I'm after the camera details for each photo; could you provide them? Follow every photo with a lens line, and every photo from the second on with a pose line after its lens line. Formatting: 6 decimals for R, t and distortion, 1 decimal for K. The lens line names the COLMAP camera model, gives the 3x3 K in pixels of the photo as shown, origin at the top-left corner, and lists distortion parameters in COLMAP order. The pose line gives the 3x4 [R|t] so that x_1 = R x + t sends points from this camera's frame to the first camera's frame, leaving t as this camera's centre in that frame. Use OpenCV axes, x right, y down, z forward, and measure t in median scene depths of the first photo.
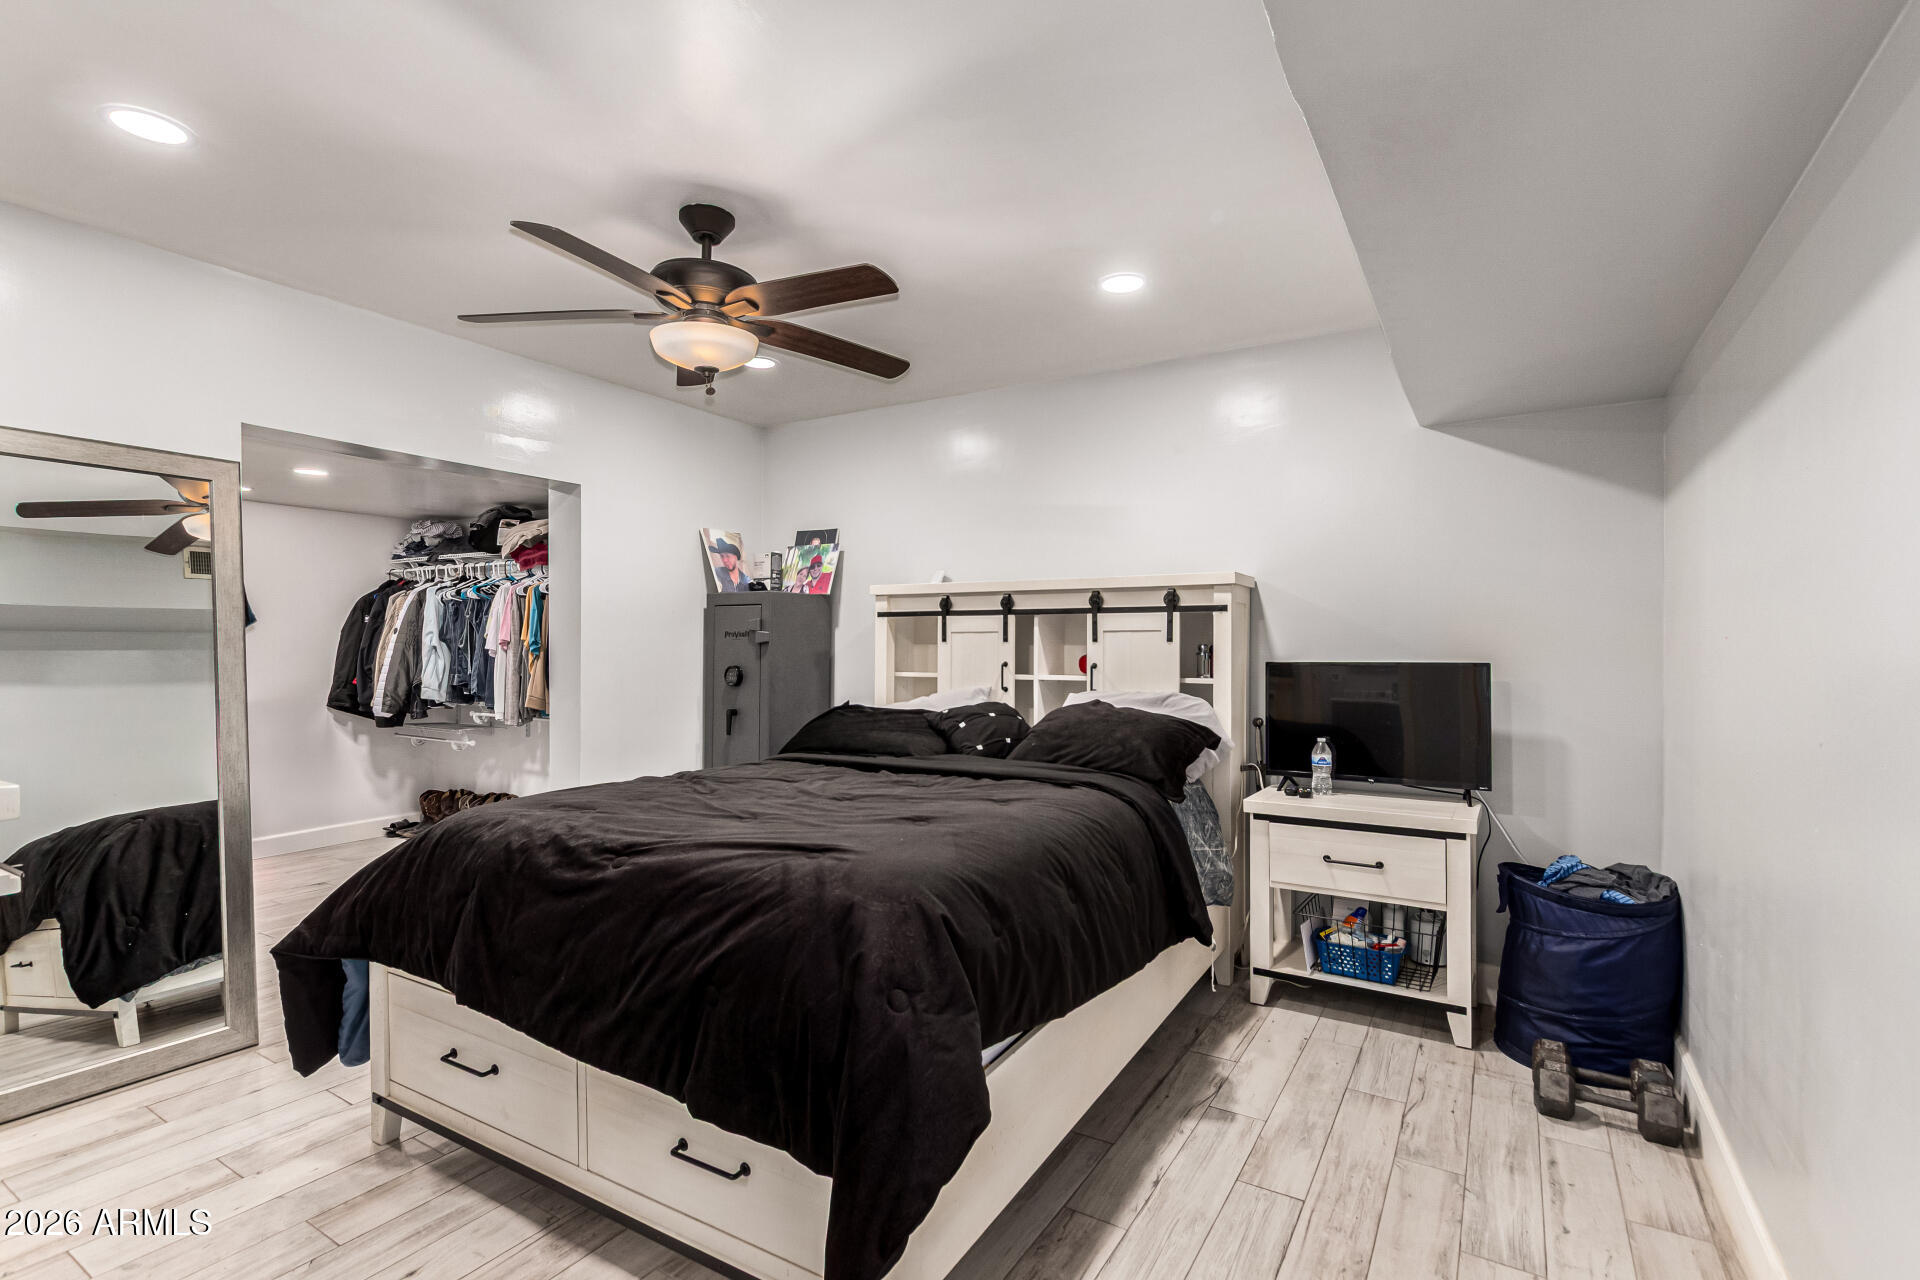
lens RADIAL K [[865.1, 0, 960.0], [0, 865.1, 640.0], [0, 0, 1]] dist [0.000483, -0.000057]
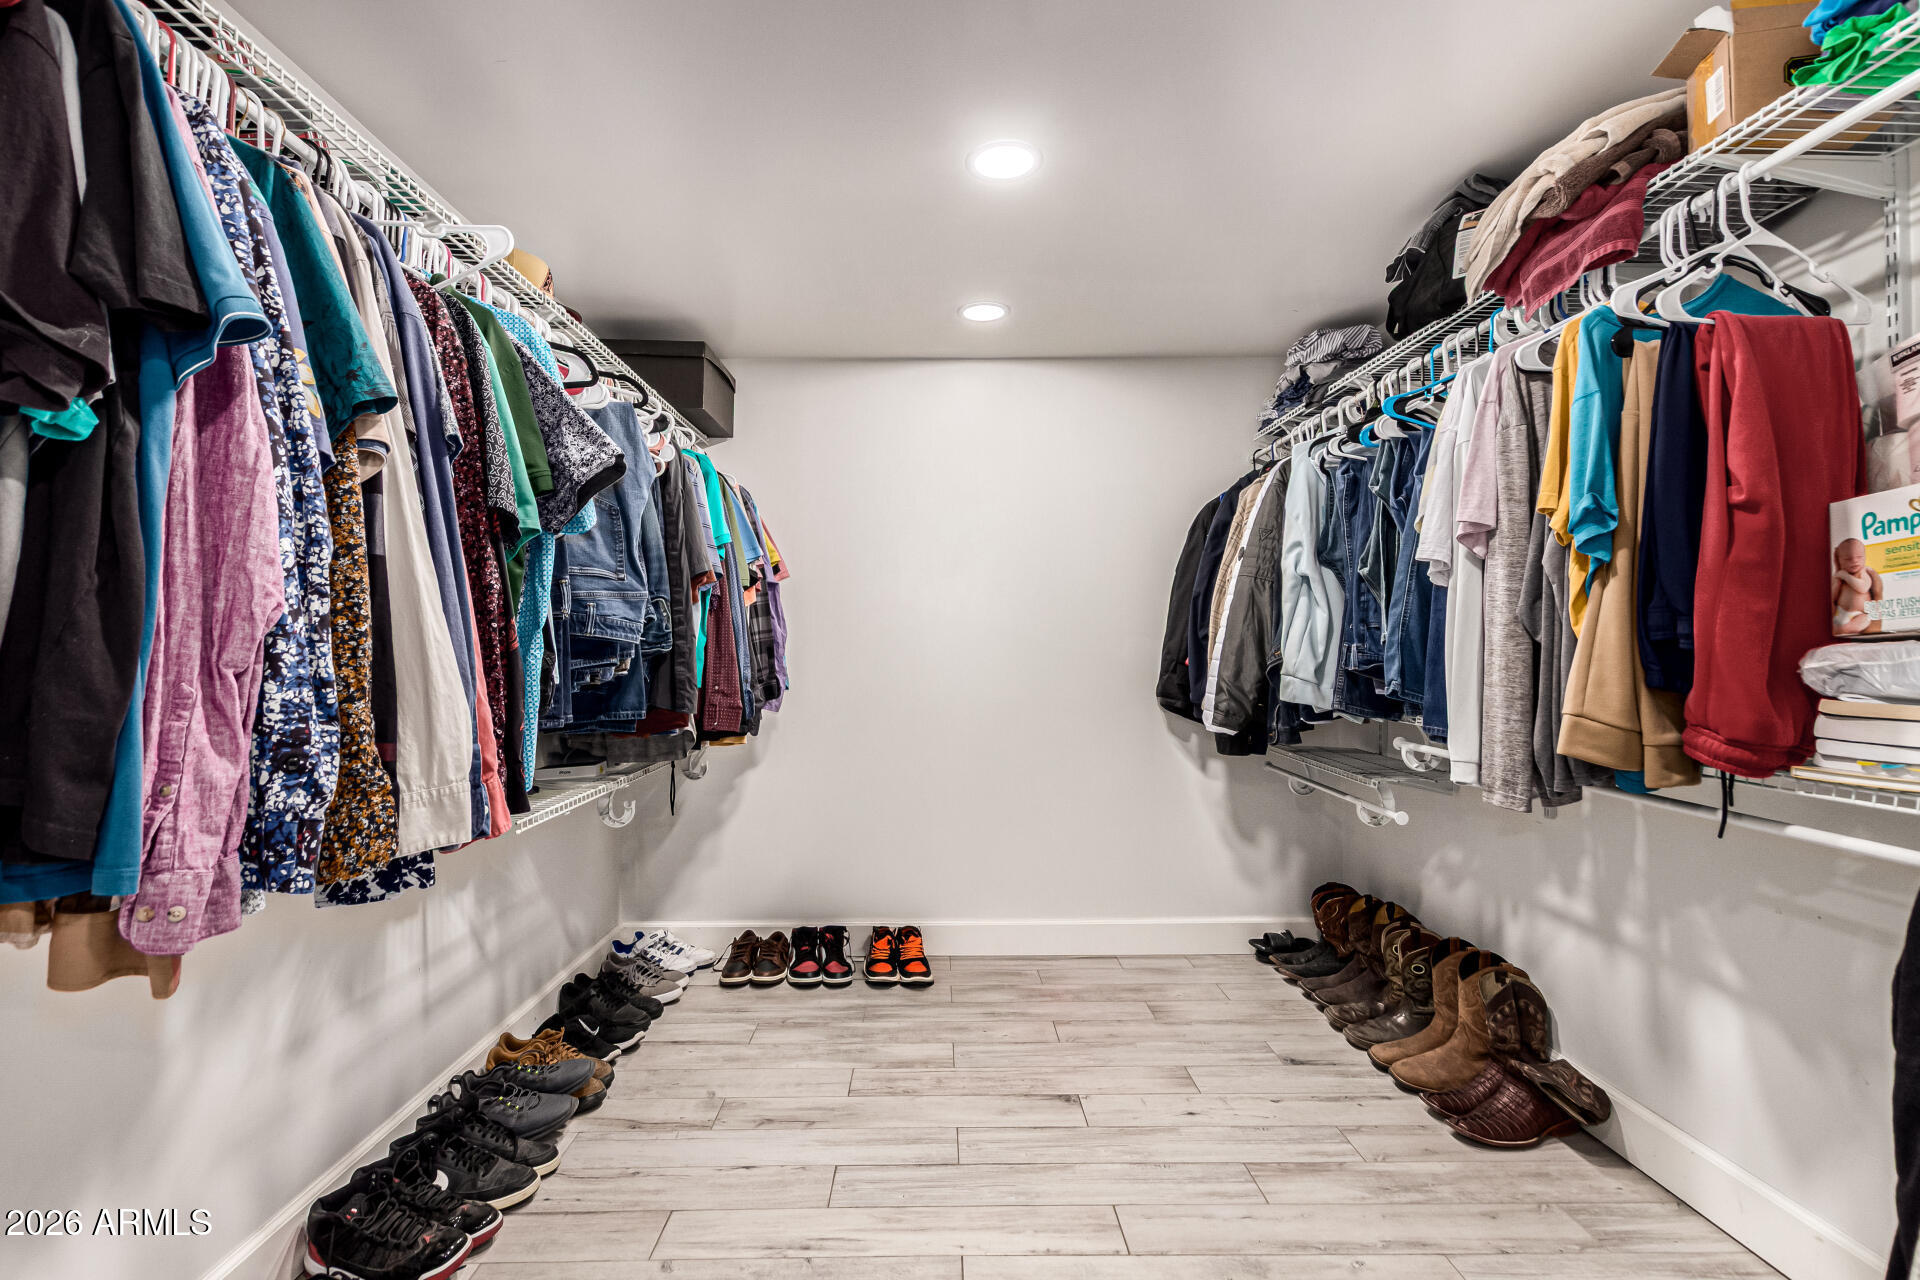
lens RADIAL K [[865.1, 0, 960.0], [0, 865.1, 640.0], [0, 0, 1]] dist [0.000483, -0.000057]
pose [[0.513245, -0.009894, -0.858185, -0.332527], [0.019170, 0.999816, -0.000063, 0.034245], [0.858028, -0.016419, 0.513341, 0.636746]]
